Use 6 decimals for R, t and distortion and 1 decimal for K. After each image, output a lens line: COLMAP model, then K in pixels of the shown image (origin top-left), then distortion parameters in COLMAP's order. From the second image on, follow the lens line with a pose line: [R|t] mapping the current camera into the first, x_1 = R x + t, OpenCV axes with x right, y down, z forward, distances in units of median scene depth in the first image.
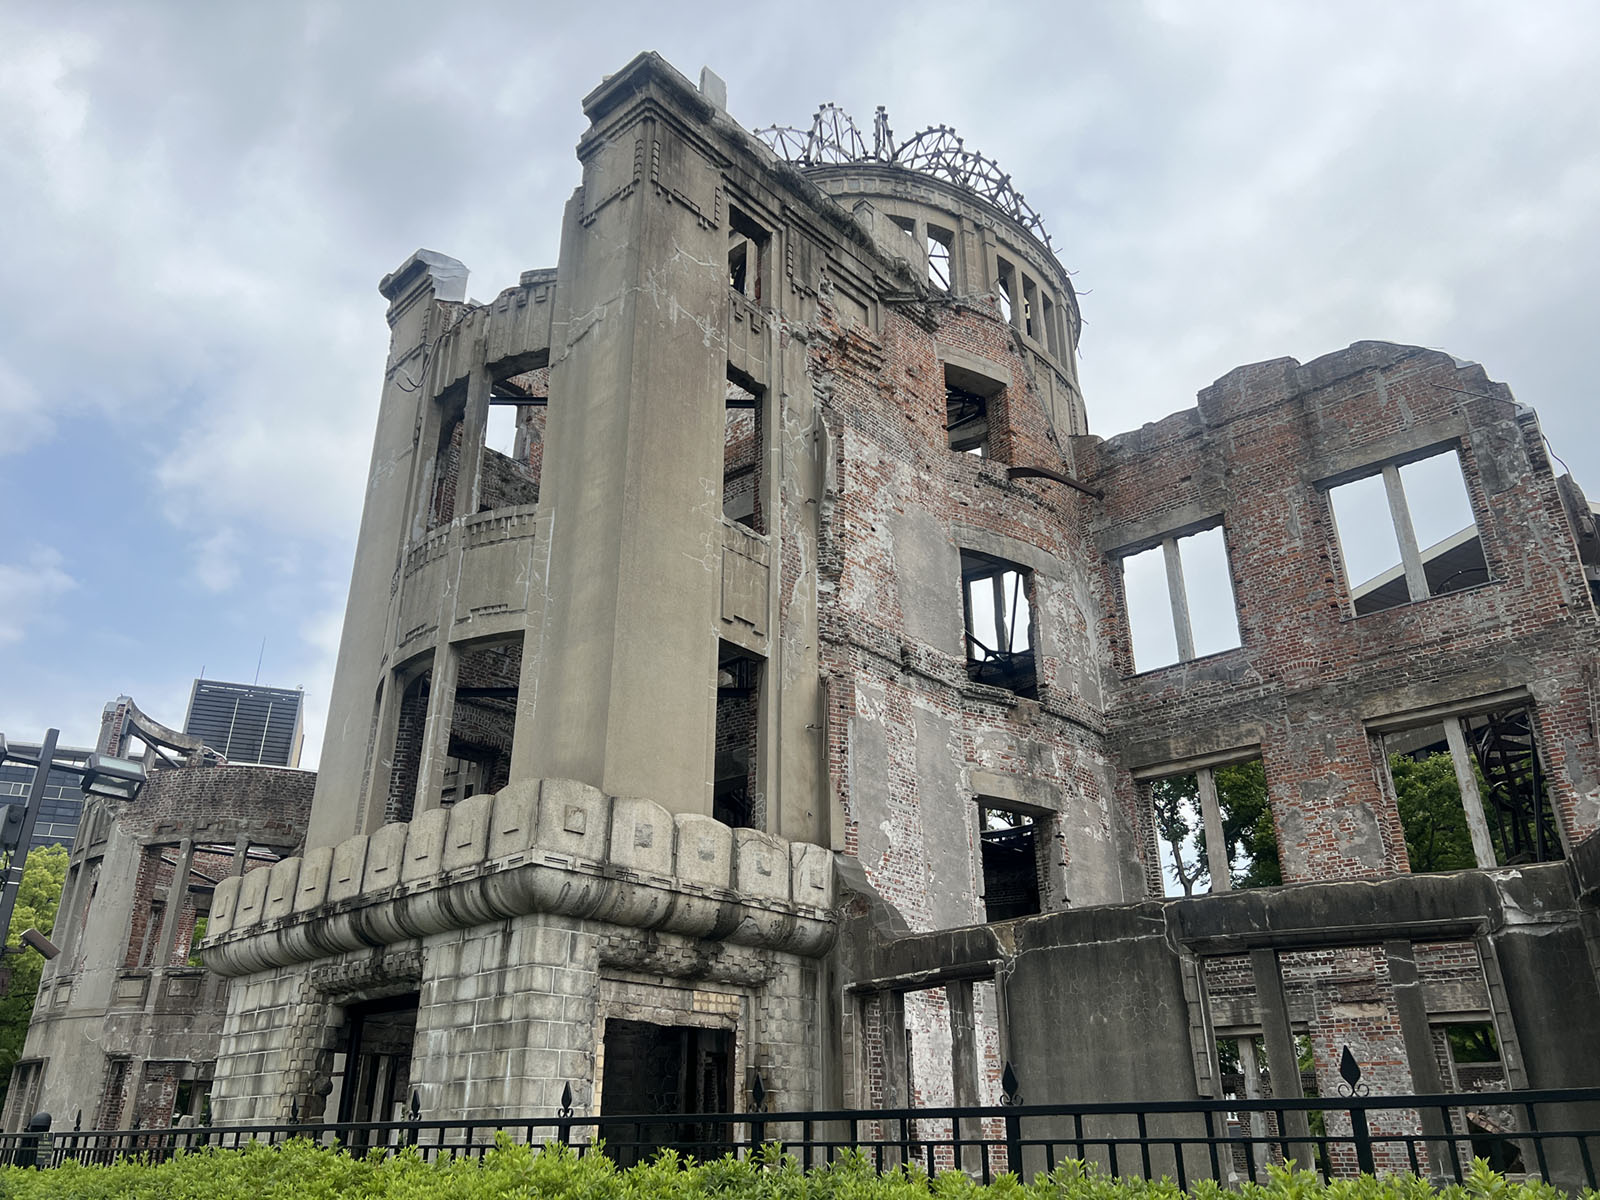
lens RADIAL K [[1203.5, 0, 805.4], [0, 1203.5, 595.1], [0, 0, 1]] dist [0.029276, -0.004316]
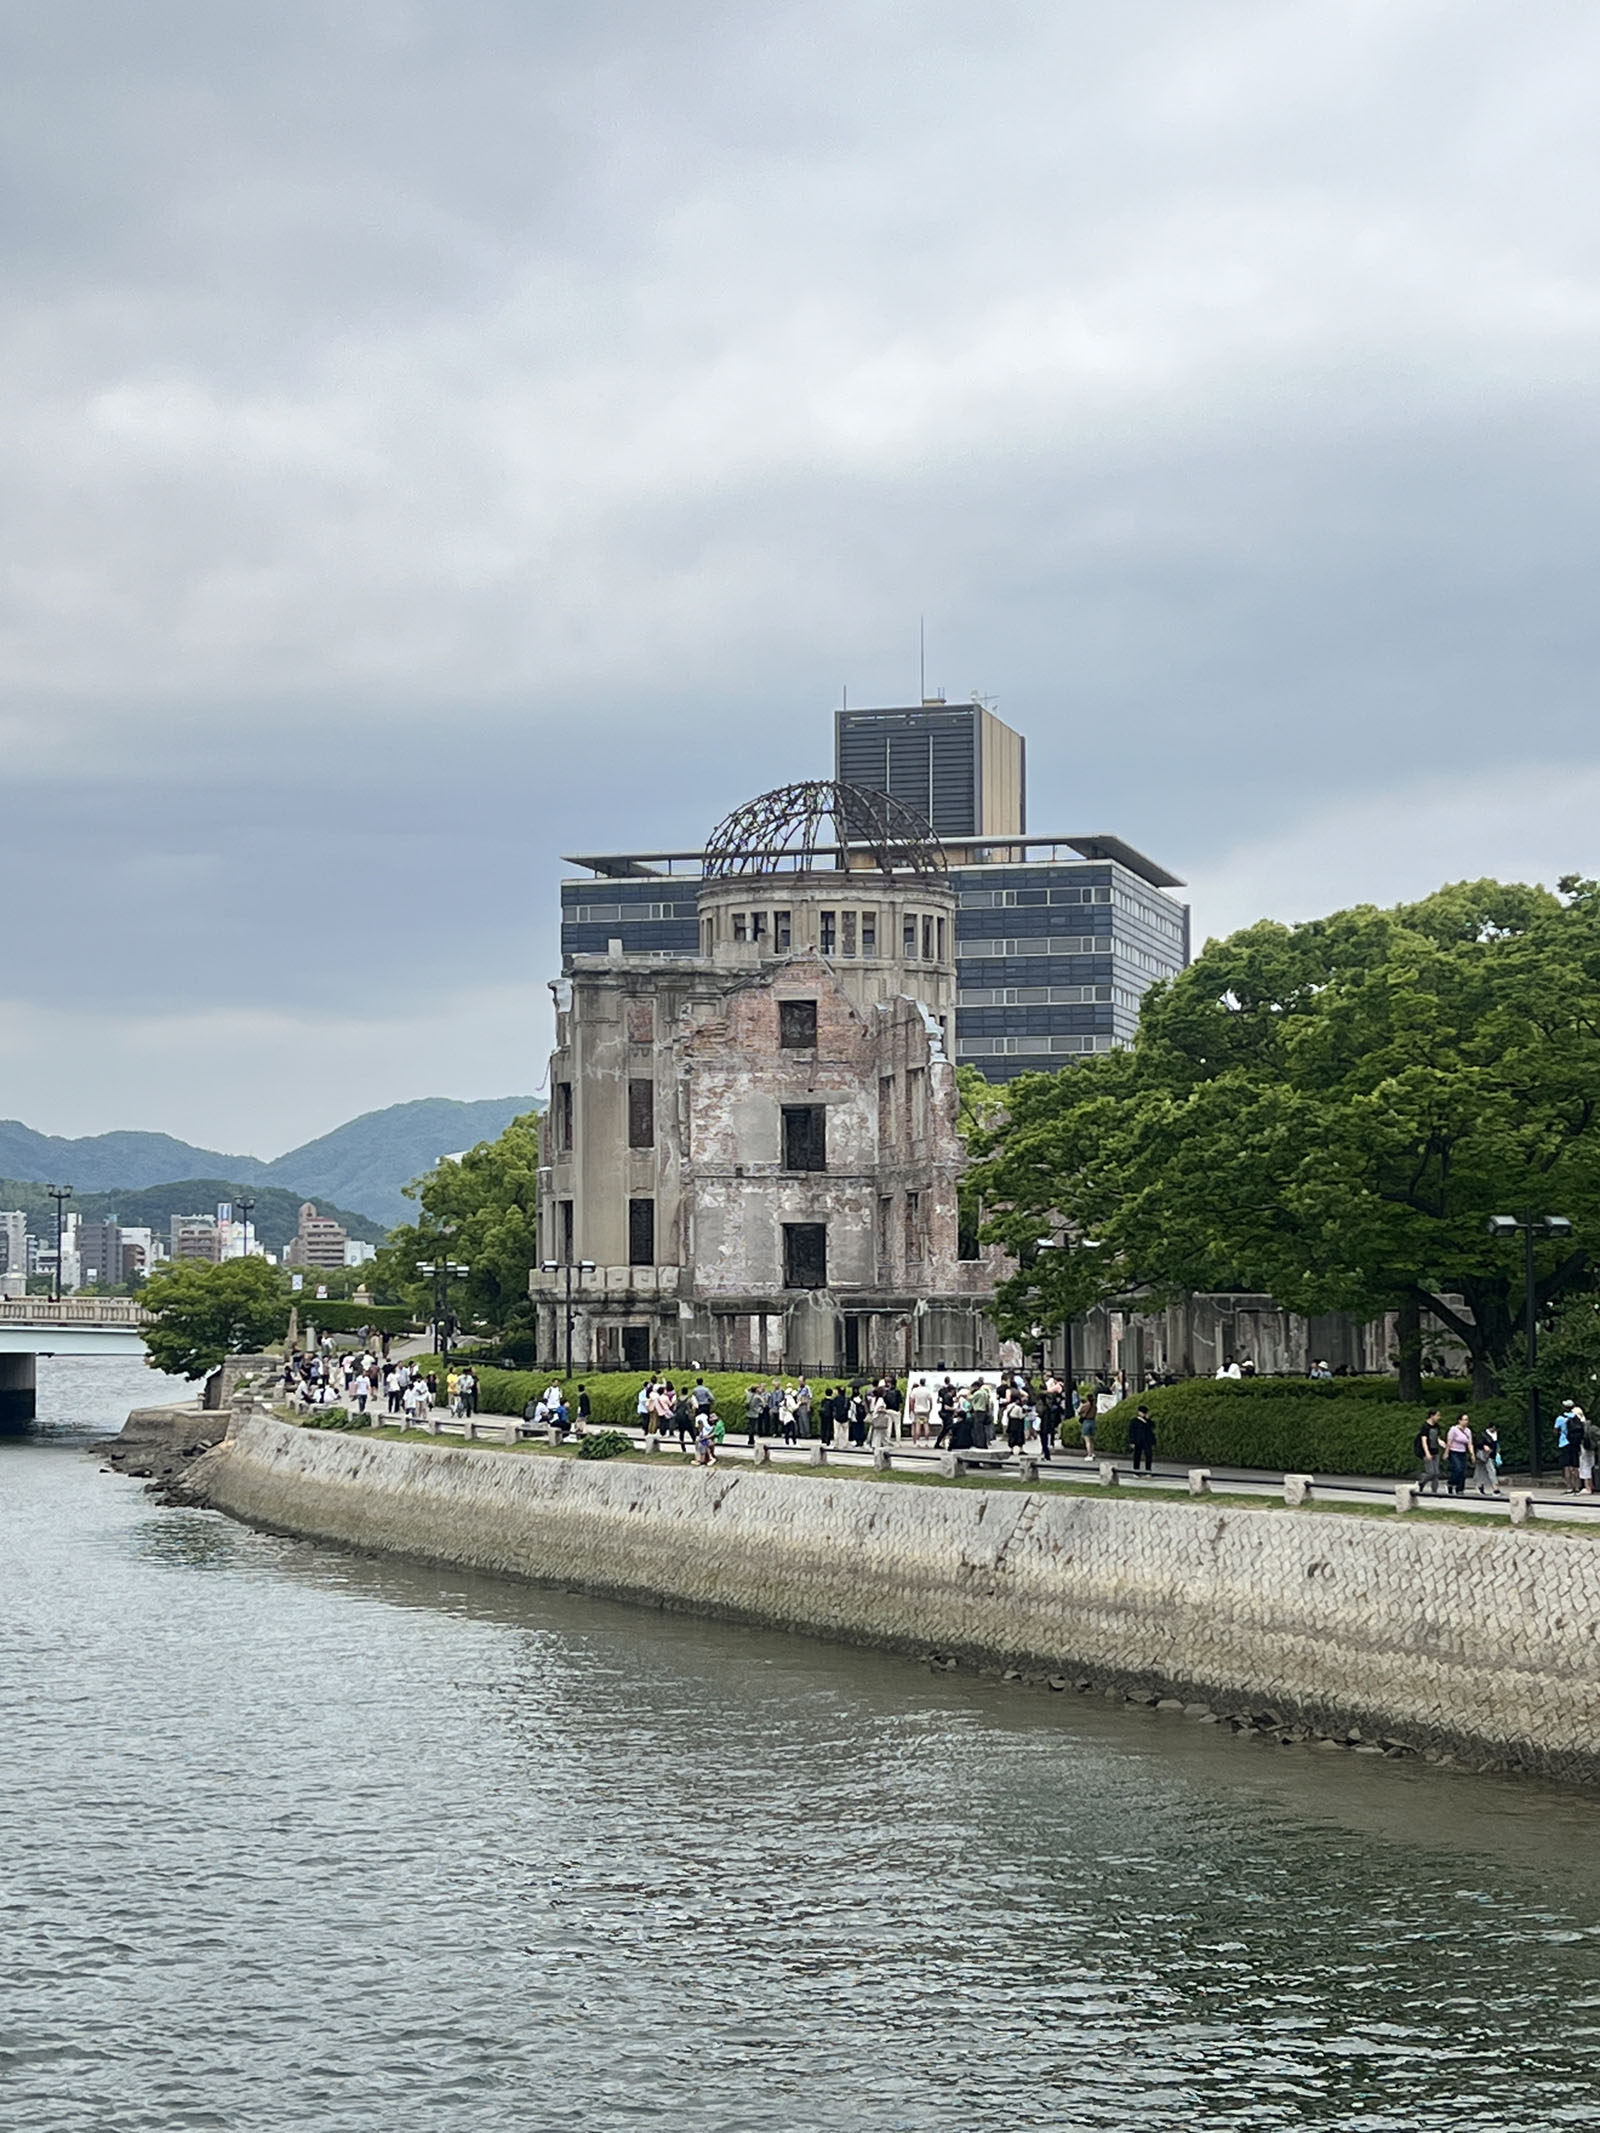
lens RADIAL K [[3677.8, 0, 799.2], [0, 3677.8, 1067.5], [0, 0, 1]] dist [-0.026981, 0.000000]
pose [[0.815280, -0.053123, -0.576625, 4.880693], [0.253215, 0.928238, 0.272501, -2.327399], [0.520769, -0.368175, 0.770225, -4.959910]]
